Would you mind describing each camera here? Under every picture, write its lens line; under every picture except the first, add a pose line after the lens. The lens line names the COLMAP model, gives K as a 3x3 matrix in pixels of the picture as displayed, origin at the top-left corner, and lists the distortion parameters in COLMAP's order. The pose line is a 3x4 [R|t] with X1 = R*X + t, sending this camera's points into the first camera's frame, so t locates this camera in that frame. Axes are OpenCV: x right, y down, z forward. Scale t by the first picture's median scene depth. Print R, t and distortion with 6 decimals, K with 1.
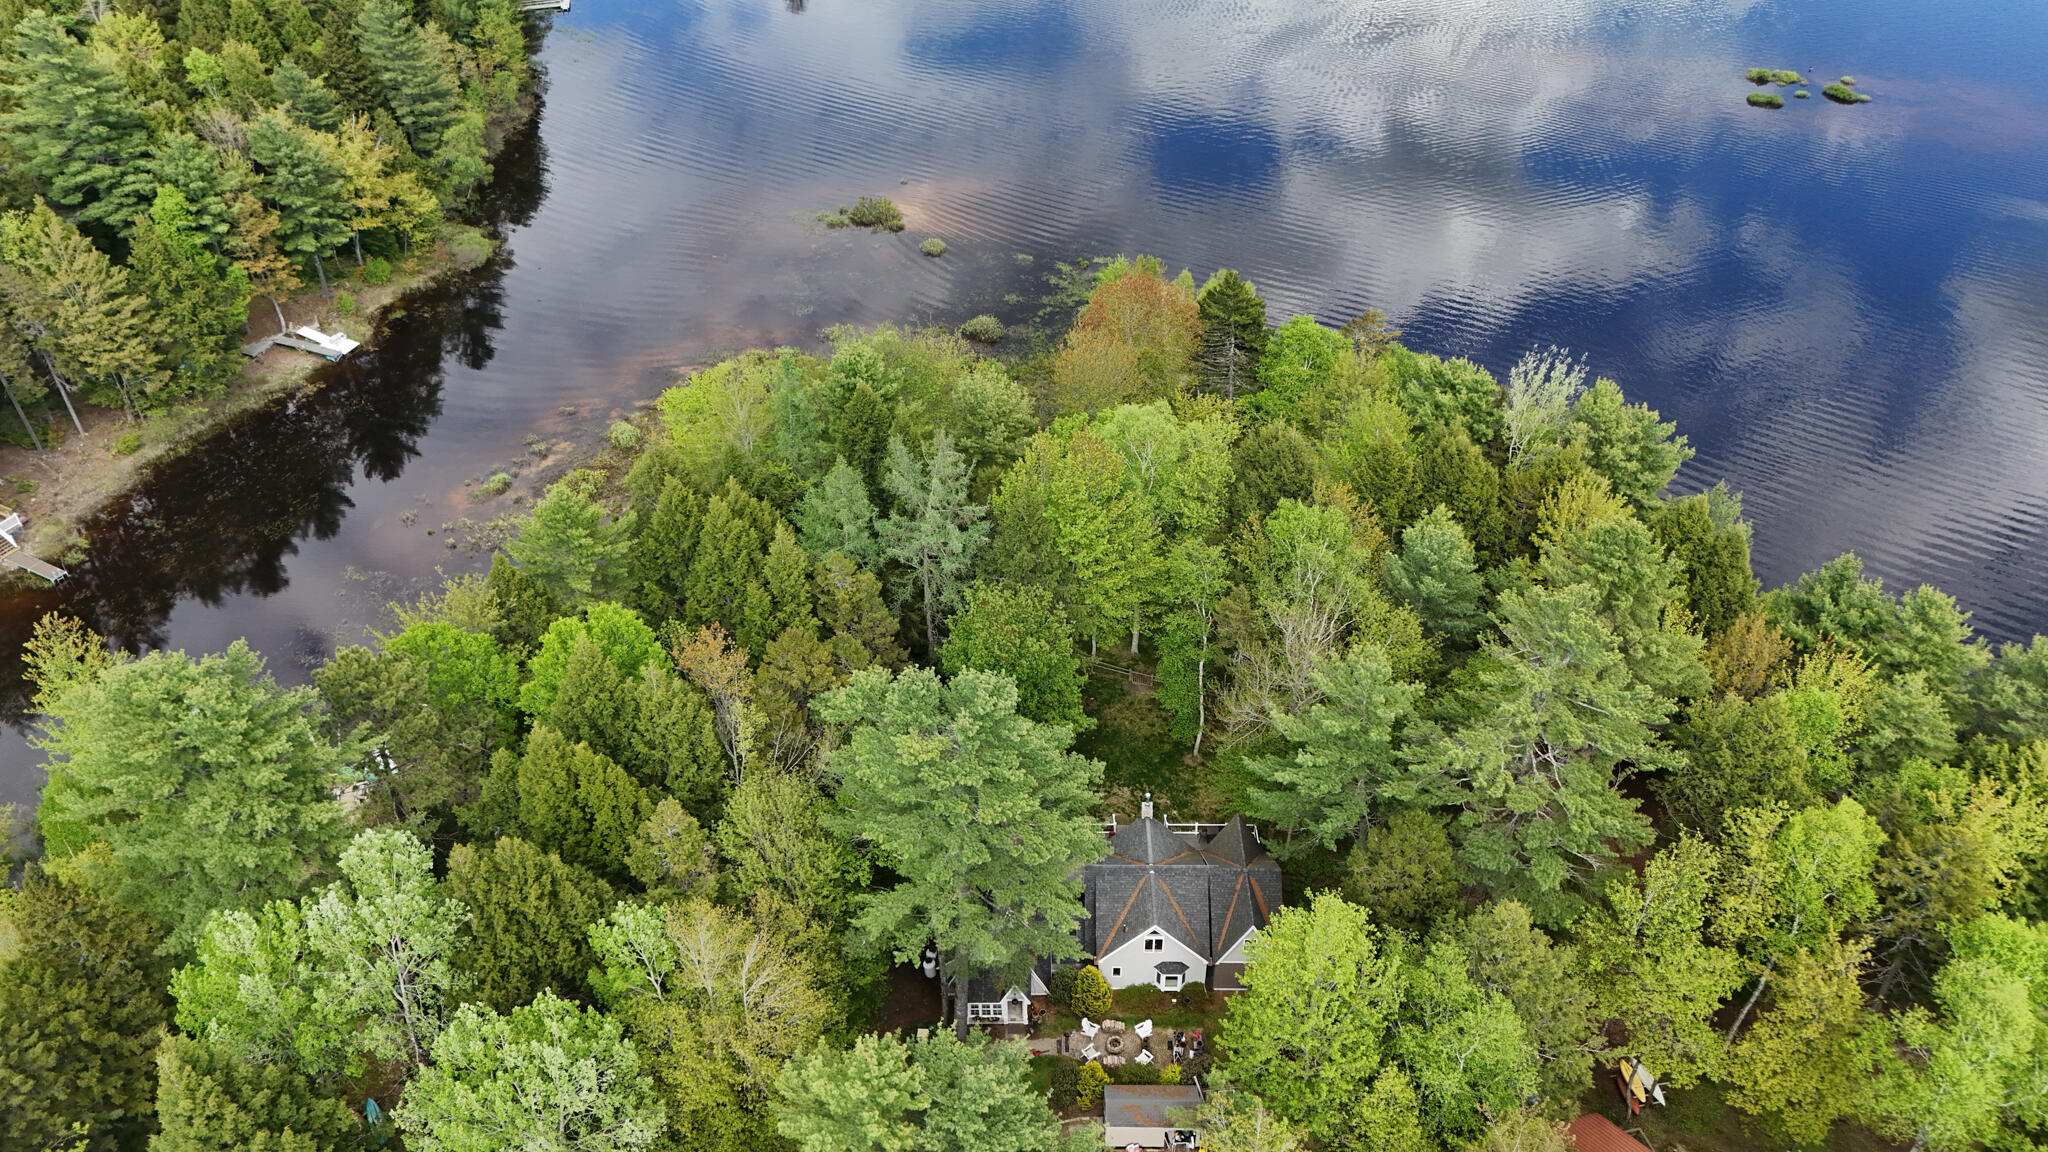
lens RADIAL K [[1500.4, 0, 1101.2], [0, 1500.4, 575.6], [0, 0, 1]] dist [-0.003808, -0.008073]
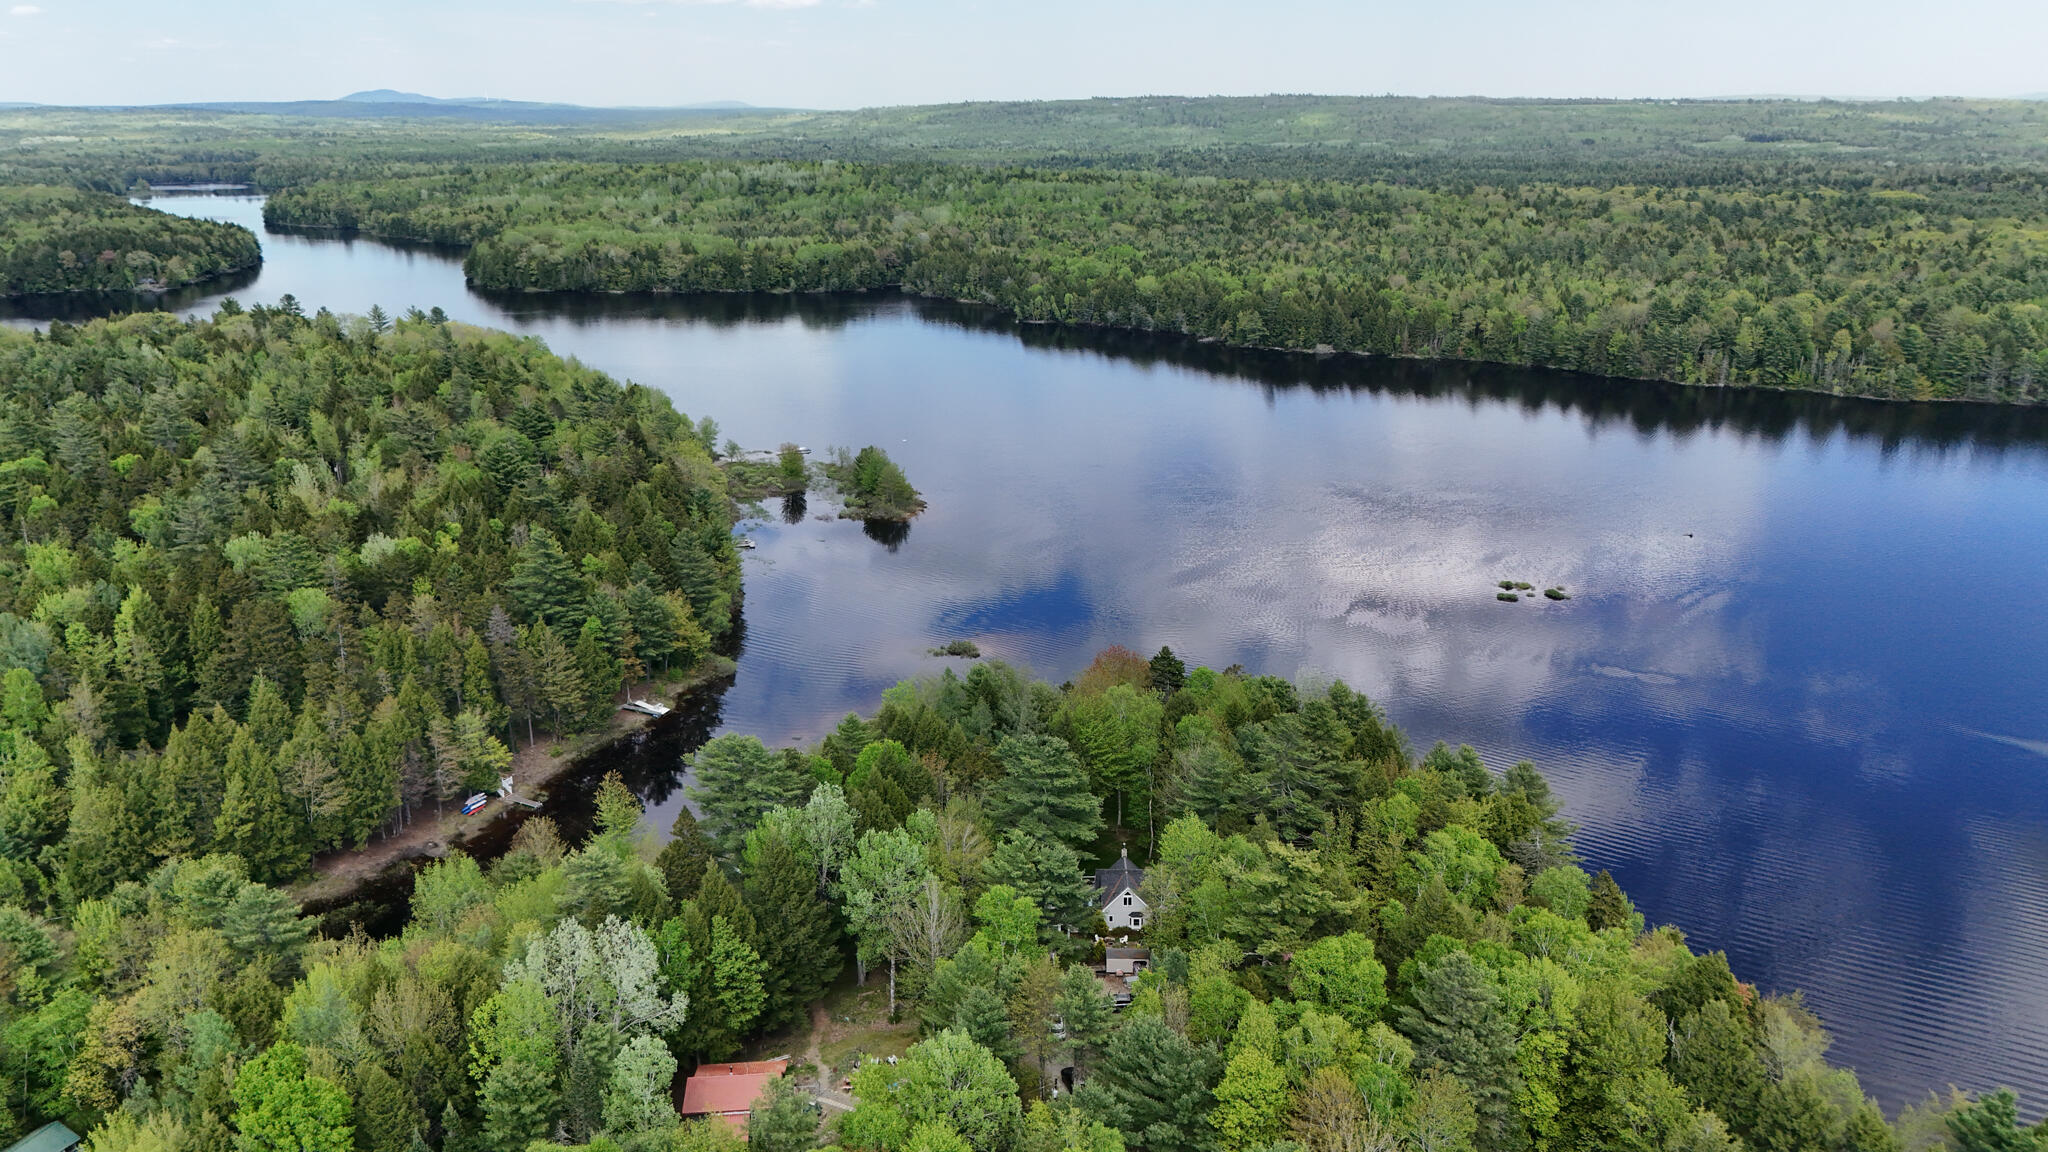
lens RADIAL K [[1500.4, 0, 1101.2], [0, 1500.4, 575.6], [0, 0, 1]] dist [-0.003808, -0.008073]
pose [[0.999909, -0.011727, 0.006708, -0.007097], [0.013365, 0.931256, -0.364119, 0.359386], [-0.001977, 0.364176, 0.931328, -0.713447]]
